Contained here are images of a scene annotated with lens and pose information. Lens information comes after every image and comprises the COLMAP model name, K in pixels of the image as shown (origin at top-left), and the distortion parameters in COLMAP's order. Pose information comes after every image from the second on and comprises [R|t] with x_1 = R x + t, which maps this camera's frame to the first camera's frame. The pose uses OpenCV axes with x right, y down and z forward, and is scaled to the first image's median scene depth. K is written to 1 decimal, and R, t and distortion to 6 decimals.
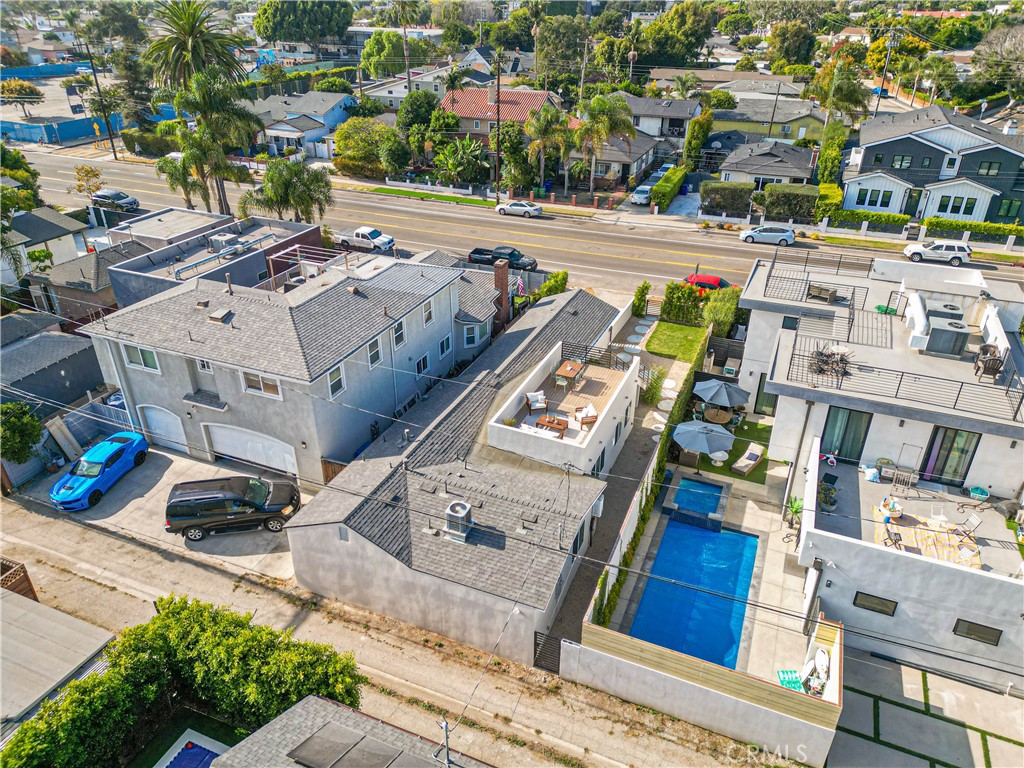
lens RADIAL K [[713.0, 0, 512.0], [0, 713.0, 384.0], [0, 0, 1]] dist [0.100040, -0.103568]
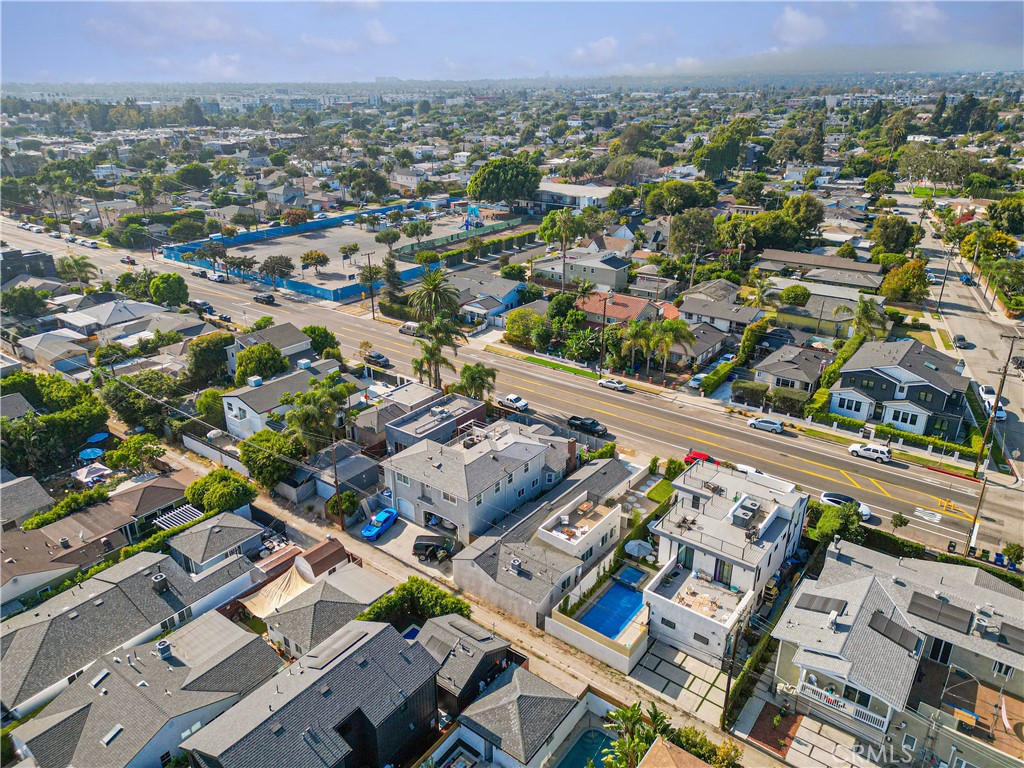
lens RADIAL K [[713.0, 0, 512.0], [0, 713.0, 384.0], [0, 0, 1]] dist [0.100040, -0.103568]
pose [[0.968898, 0.093946, -0.228934, 0.244870], [-0.117248, 0.988981, -0.090380, -0.124002], [0.217920, 0.114411, 0.969237, -0.878595]]
